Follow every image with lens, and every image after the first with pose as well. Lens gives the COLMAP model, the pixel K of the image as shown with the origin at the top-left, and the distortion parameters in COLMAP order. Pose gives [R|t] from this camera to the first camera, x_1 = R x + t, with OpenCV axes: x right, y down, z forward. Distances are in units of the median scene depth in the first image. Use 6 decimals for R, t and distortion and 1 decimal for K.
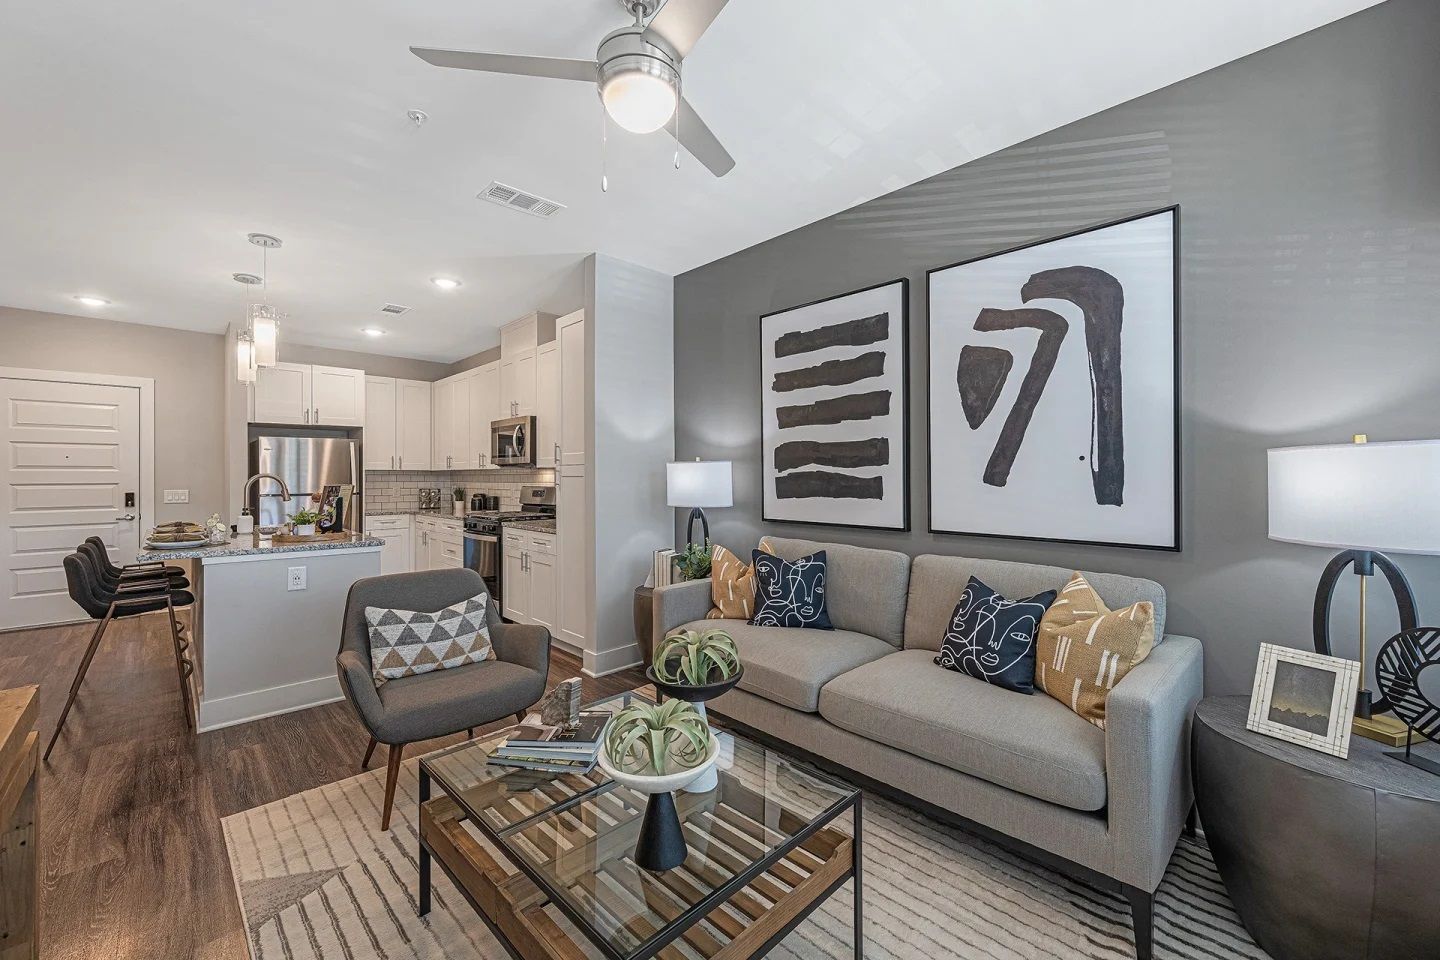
lens RADIAL K [[580.8, 0, 721.1], [0, 580.8, 474.2], [0, 0, 1]] dist [-0.000909, -0.000172]
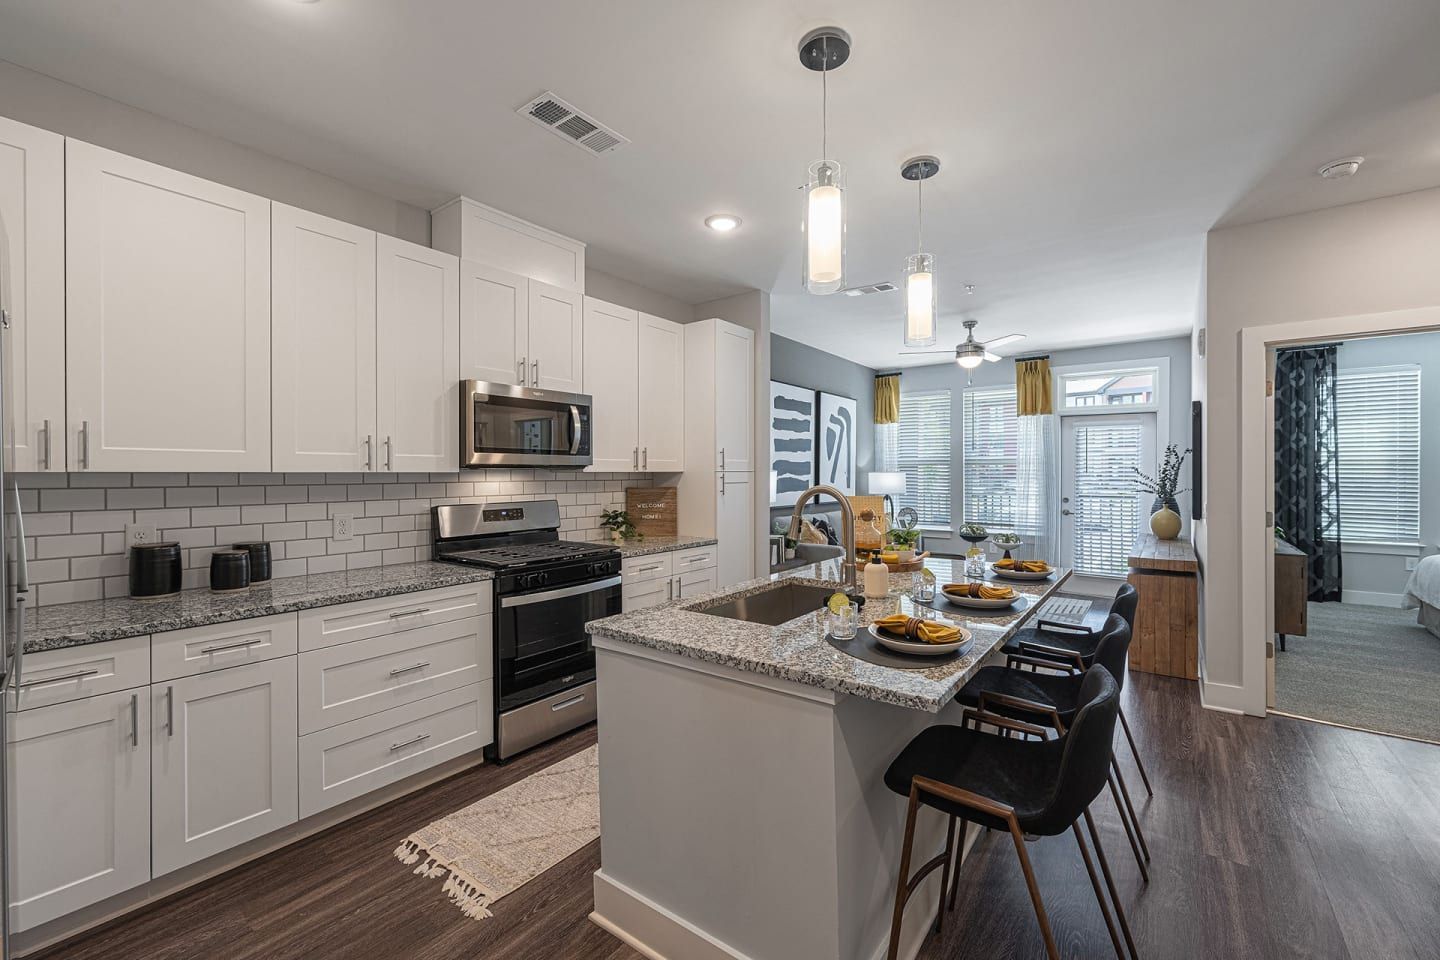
lens RADIAL K [[580.8, 0, 715.3], [0, 580.8, 473.4], [0, 0, 1]] dist [-0.000909, -0.000172]
pose [[-0.140926, -0.006542, 0.989998, -1.773517], [-0.009489, 0.999941, 0.005257, -0.026906], [-0.989975, -0.008653, -0.140980, 1.643109]]
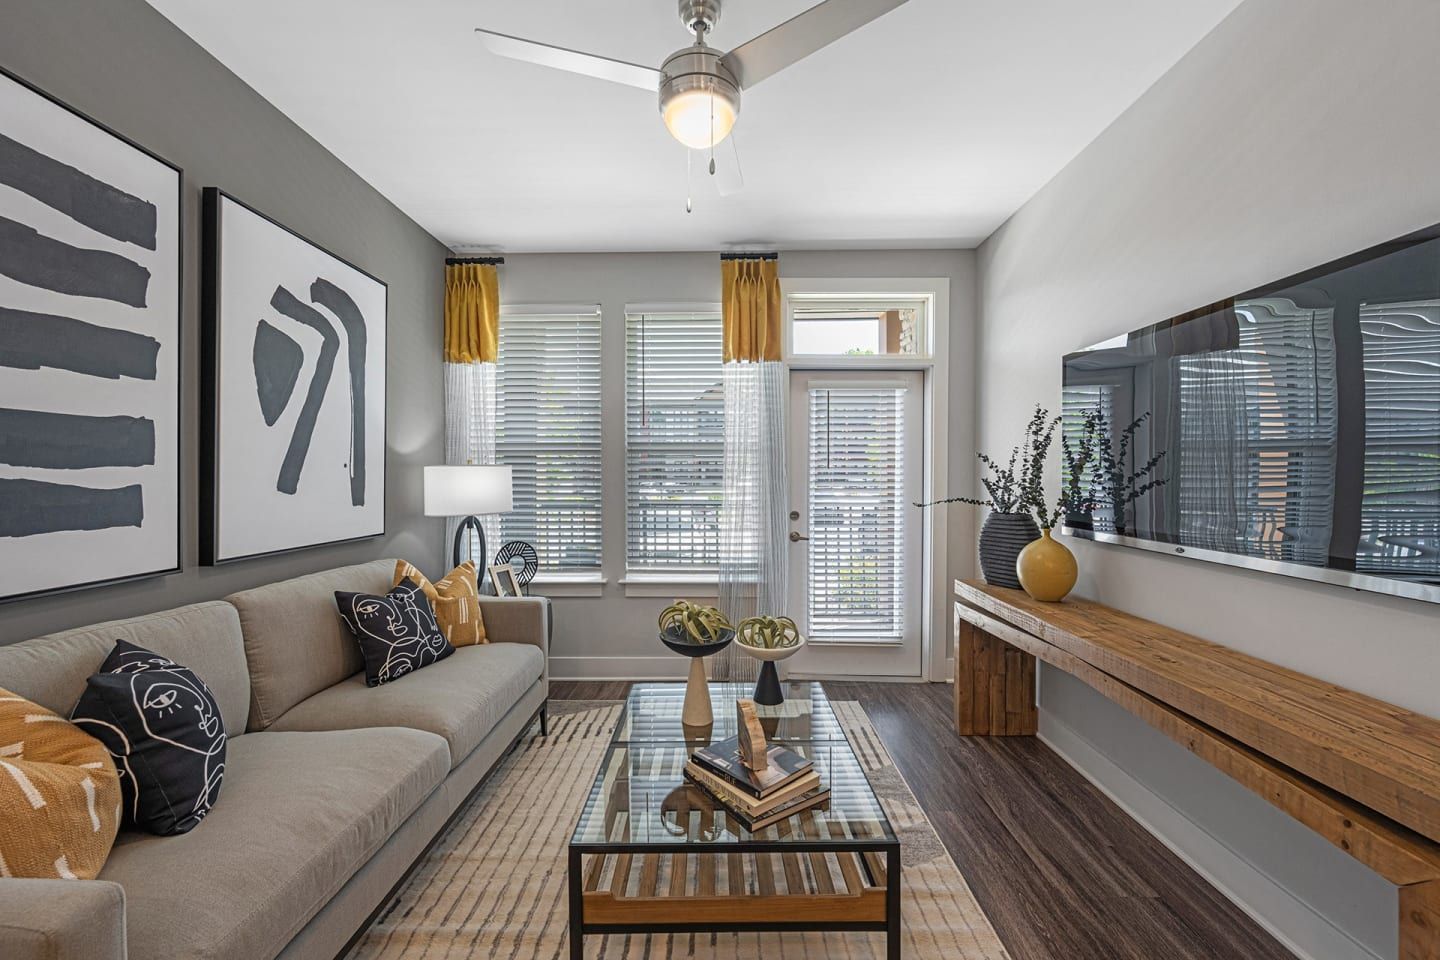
lens RADIAL K [[580.8, 0, 724.5], [0, 580.8, 478.9], [0, 0, 1]] dist [-0.000909, -0.000172]
pose [[-0.713182, -0.009005, 0.700921, -0.534831], [-0.009456, 0.999950, 0.003225, -0.009879], [-0.700915, -0.004328, -0.713231, 1.010800]]
